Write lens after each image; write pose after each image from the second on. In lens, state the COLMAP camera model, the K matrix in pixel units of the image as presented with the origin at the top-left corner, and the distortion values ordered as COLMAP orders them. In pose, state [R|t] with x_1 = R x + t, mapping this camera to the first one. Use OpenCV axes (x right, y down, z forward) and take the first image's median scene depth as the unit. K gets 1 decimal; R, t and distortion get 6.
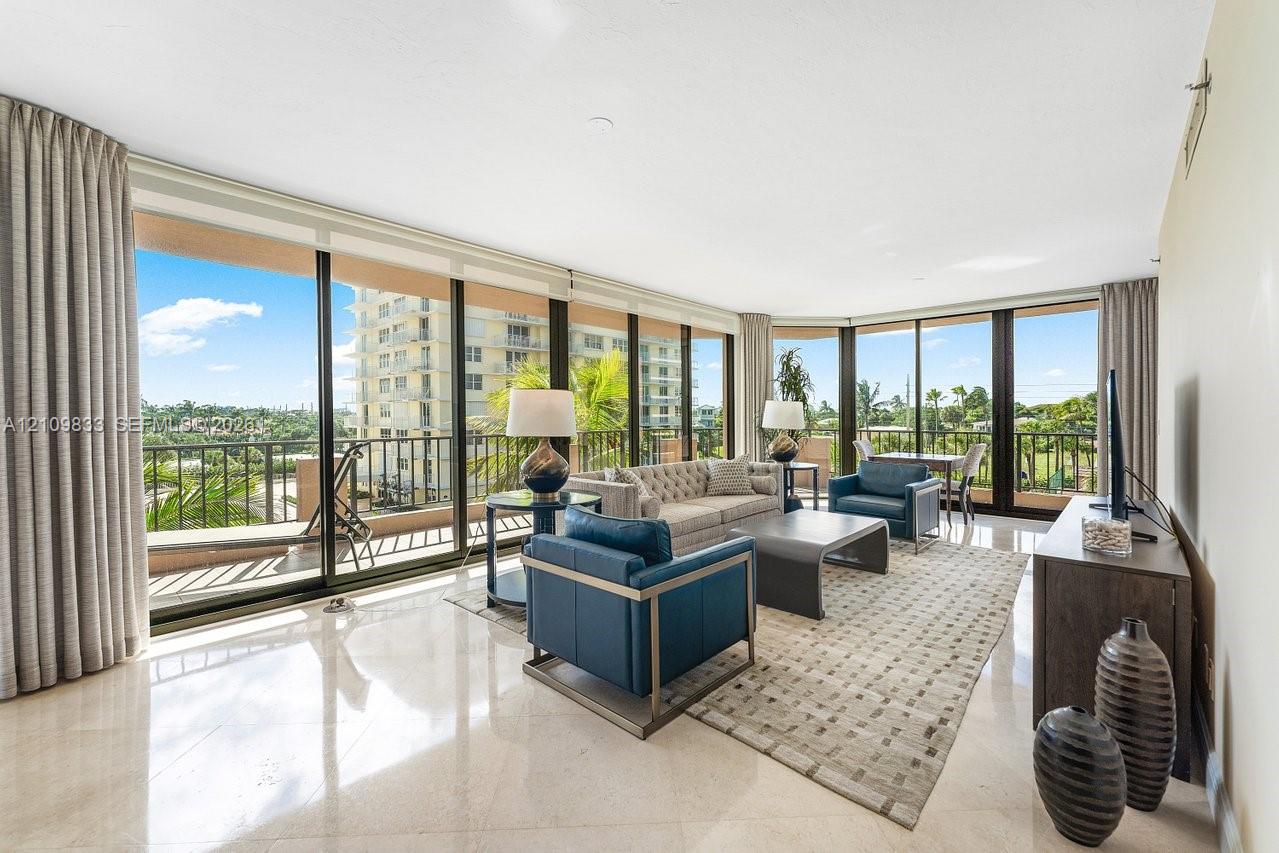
lens RADIAL K [[515.5, 0, 644.8], [0, 515.5, 428.8], [0, 0, 1]] dist [-0.000397, -0.001204]
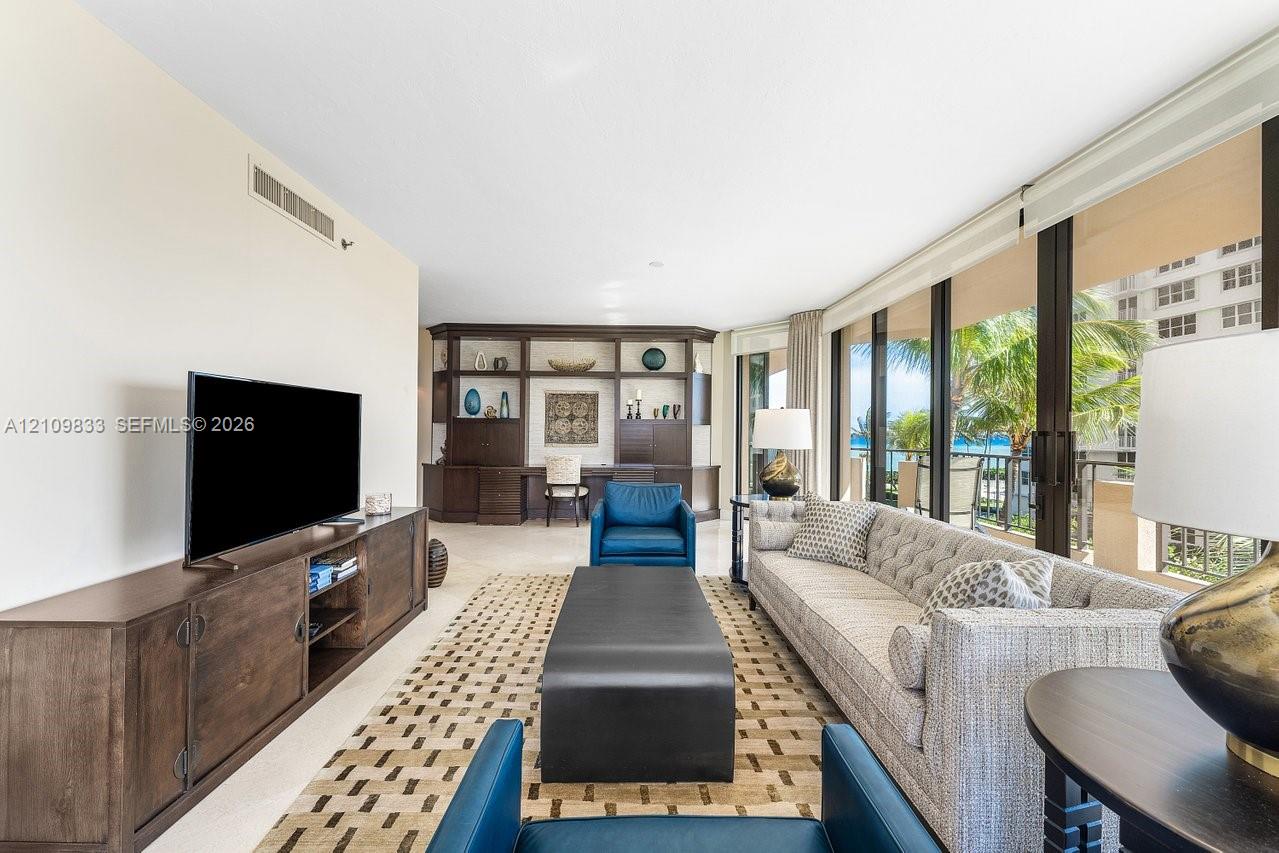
lens RADIAL K [[515.5, 0, 637.1], [0, 515.5, 428.9], [0, 0, 1]] dist [-0.000397, -0.001204]
pose [[-0.724261, 0.006437, -0.689496, 0.605373], [-0.003108, 0.999916, 0.012601, -0.023058], [0.689519, 0.011269, -0.724180, 1.157846]]
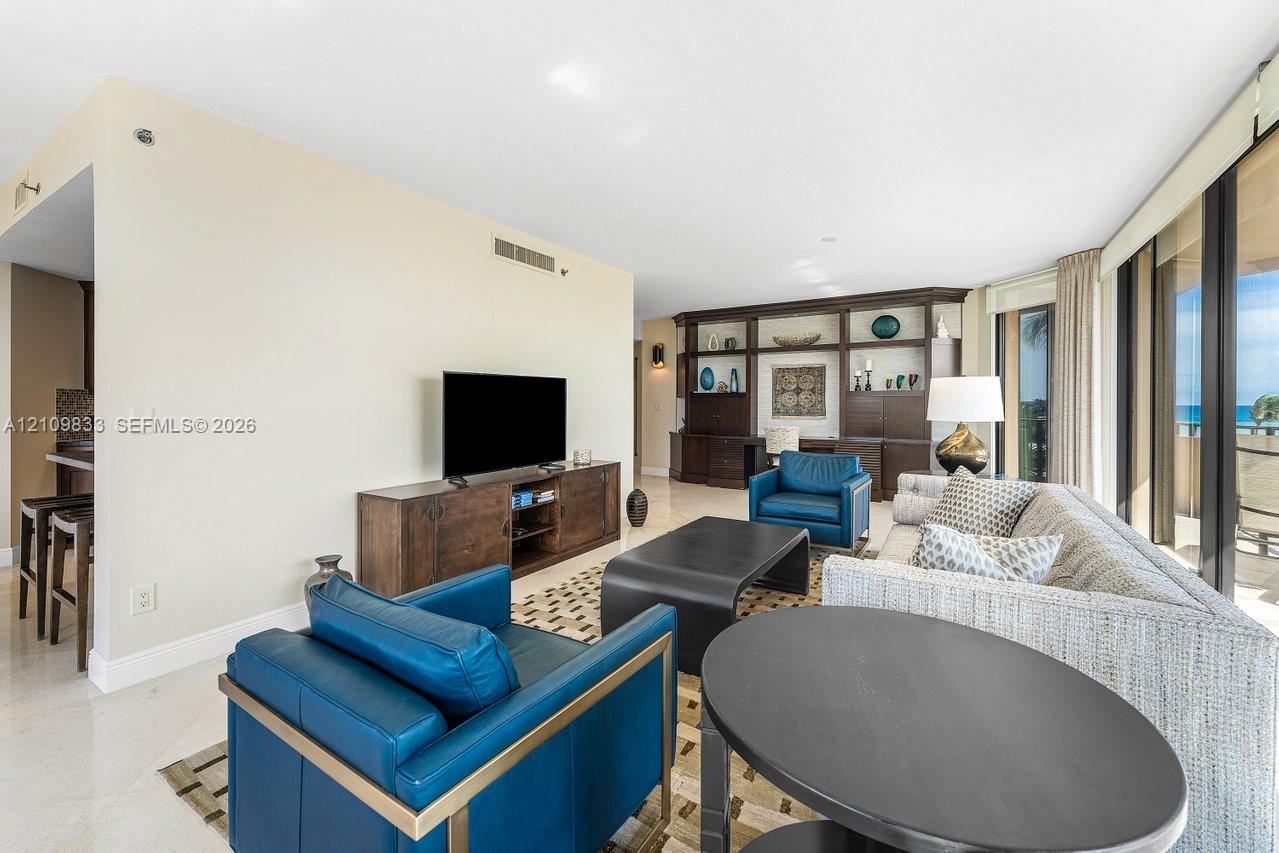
lens RADIAL K [[515.5, 0, 646.8], [0, 515.5, 404.0], [0, 0, 1]] dist [-0.000397, -0.001204]
pose [[-0.979246, 0.015143, -0.202109, 0.458840], [0.012918, 0.999841, 0.012323, -0.021122], [0.202264, 0.009457, -0.979285, 1.375455]]
